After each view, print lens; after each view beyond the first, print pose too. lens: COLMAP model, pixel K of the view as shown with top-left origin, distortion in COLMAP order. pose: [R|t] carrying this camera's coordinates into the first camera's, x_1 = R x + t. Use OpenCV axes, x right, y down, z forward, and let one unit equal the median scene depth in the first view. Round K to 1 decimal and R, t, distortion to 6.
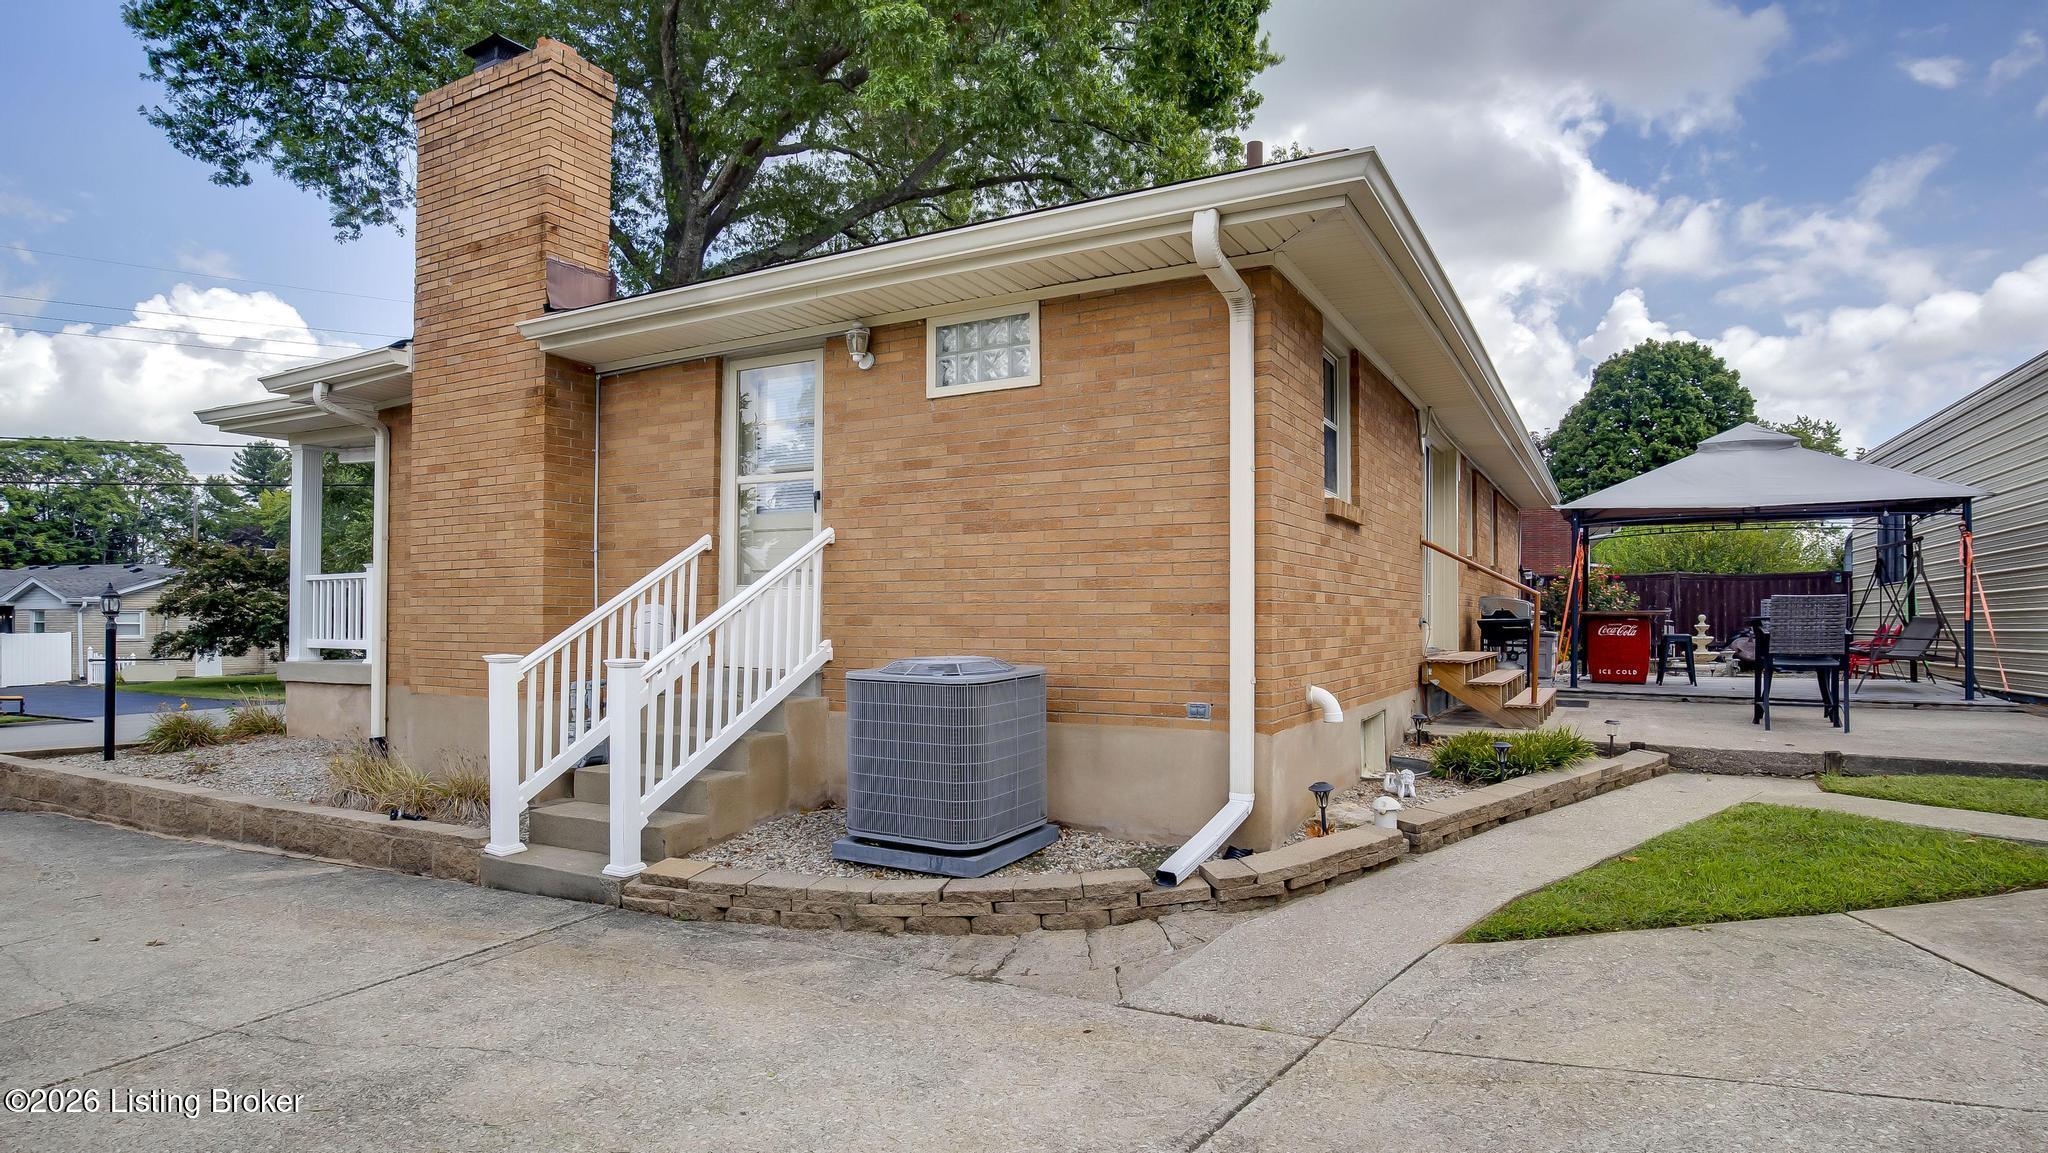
lens RADIAL K [[1072.6, 0, 1025.1], [0, 1072.6, 576.0], [0, 0, 1]] dist [0.000022, 0.000159]
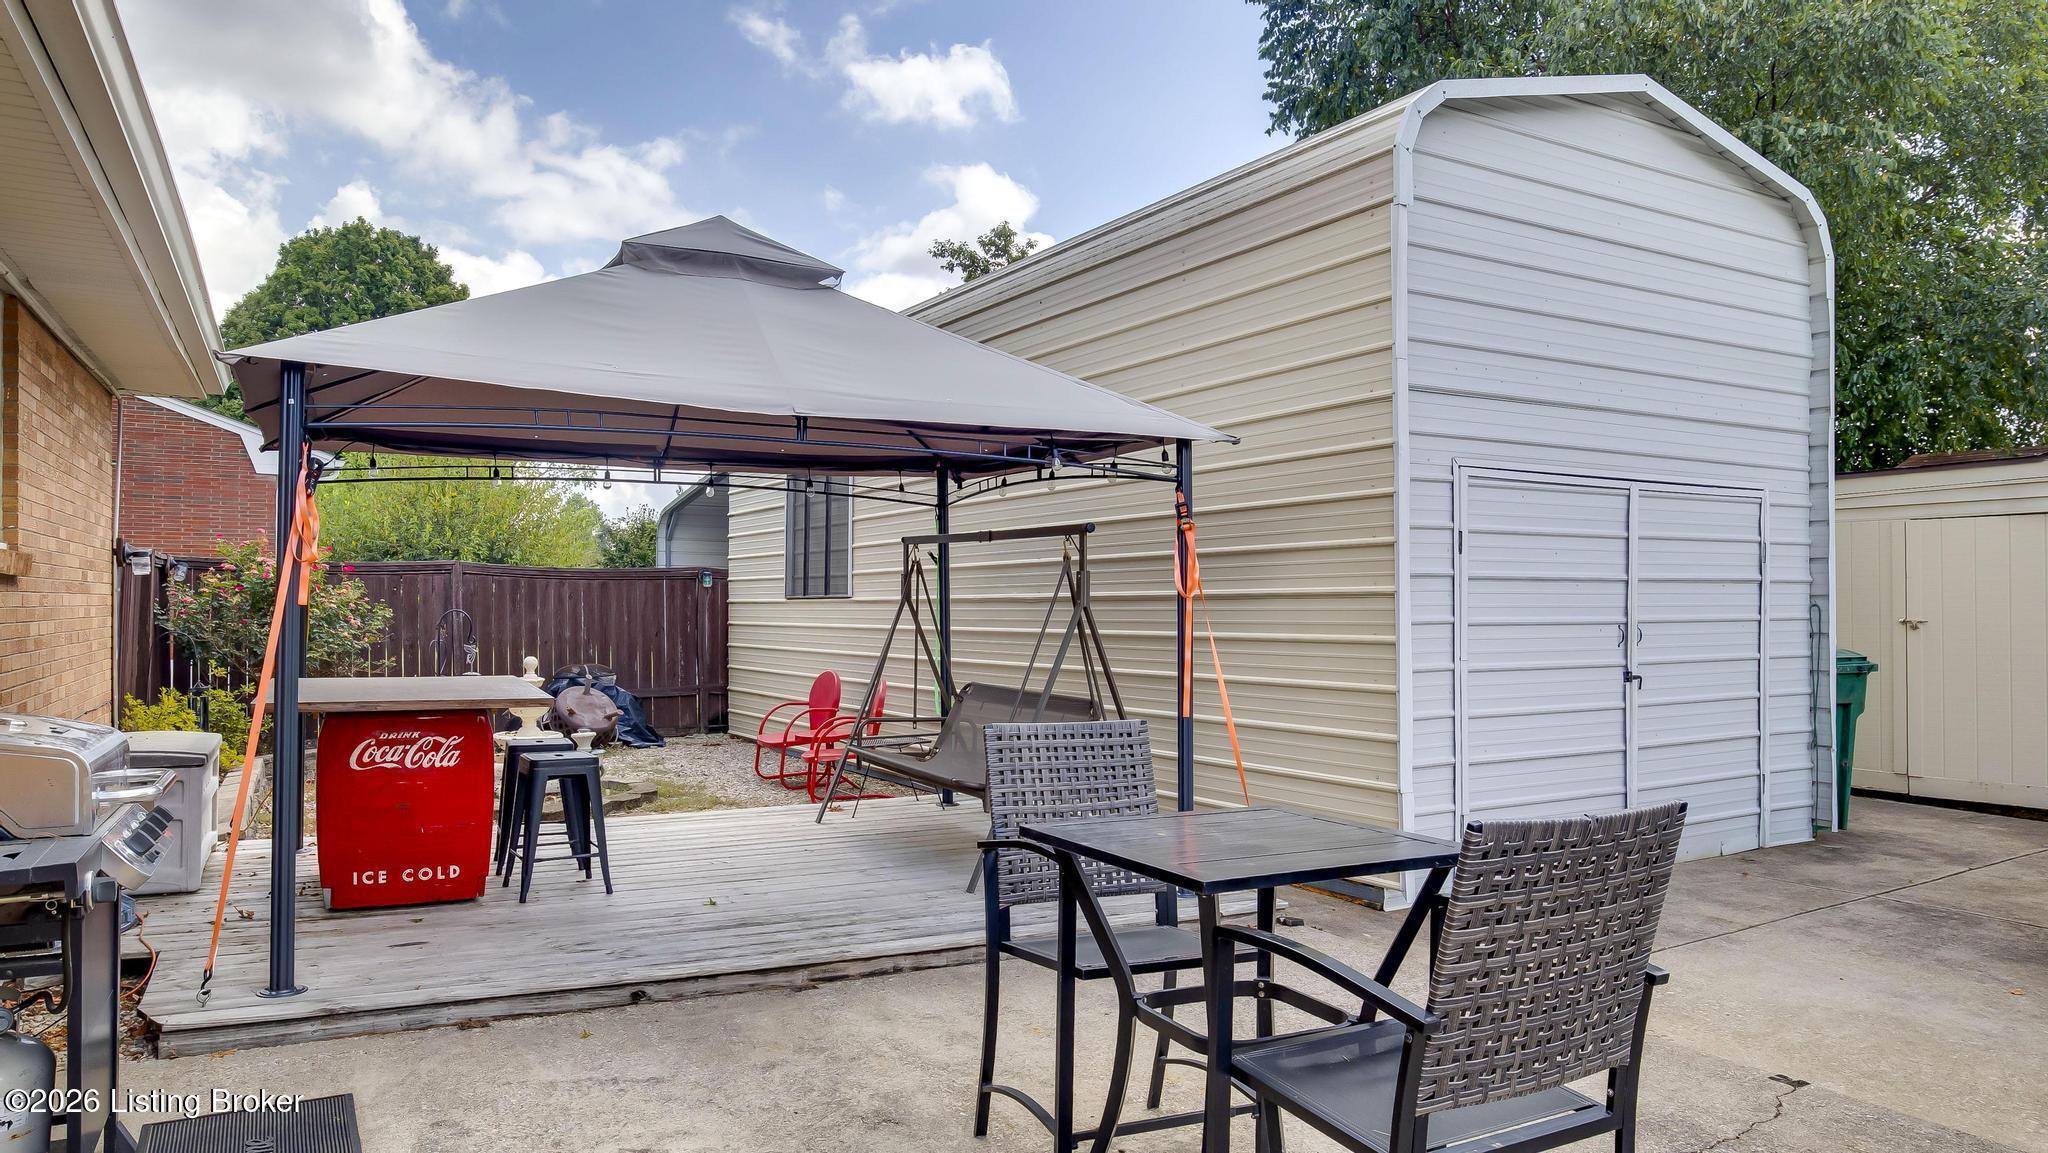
lens RADIAL K [[1334.2, 0, 1024.0], [0, 1334.2, 574.2], [0, 0, 1]] dist [-0.038239, -0.000995]
pose [[0.528740, 0.016575, 0.848622, 0.128139], [-0.036395, 0.999332, 0.003158, -0.005381], [-0.848003, -0.032556, 0.528990, 0.261654]]
